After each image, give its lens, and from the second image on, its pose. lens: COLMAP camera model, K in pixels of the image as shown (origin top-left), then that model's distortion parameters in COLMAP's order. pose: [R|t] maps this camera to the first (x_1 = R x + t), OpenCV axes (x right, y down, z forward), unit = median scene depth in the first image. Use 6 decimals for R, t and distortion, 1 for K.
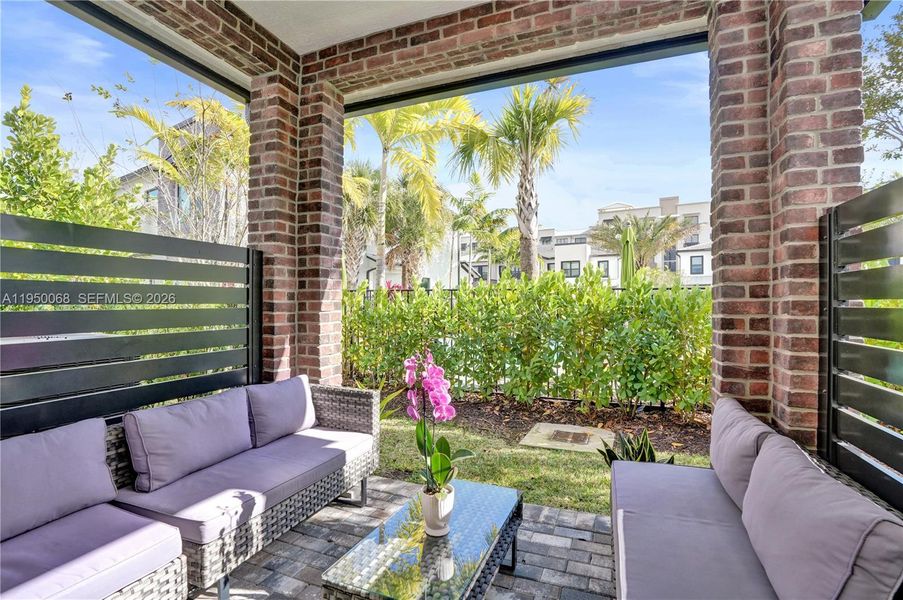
lens RADIAL K [[425.1, 0, 453.3], [0, 425.1, 302.3], [0, 0, 1]] dist [-0.065329, 0.026375]
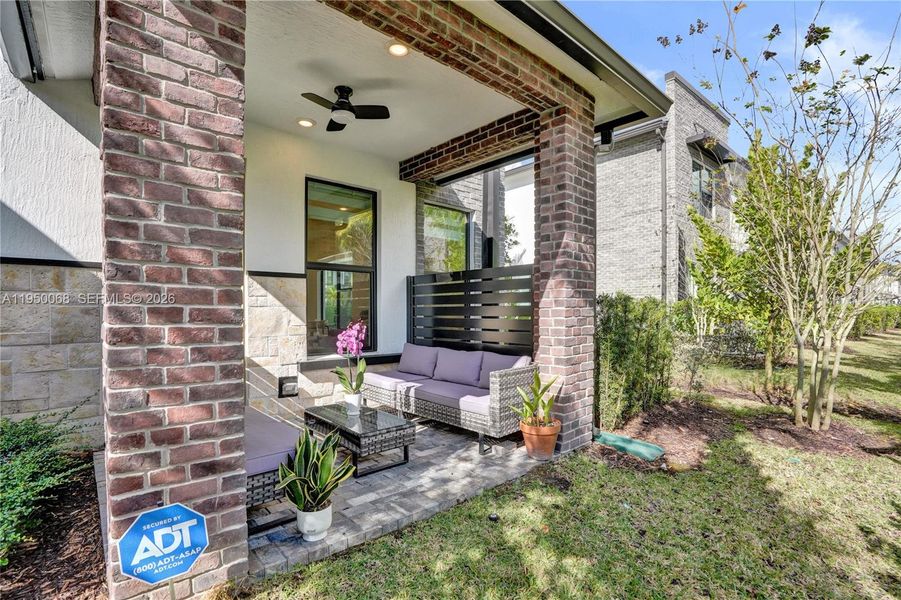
lens RADIAL K [[419.7, 0, 450.7], [0, 419.7, 304.4], [0, 0, 1]] dist [-0.064940, 0.025333]
pose [[-0.443523, -0.007853, -0.896229, 0.862066], [-0.005528, 0.999967, -0.006026, 0.019837], [0.896246, 0.002282, -0.443552, 1.299329]]
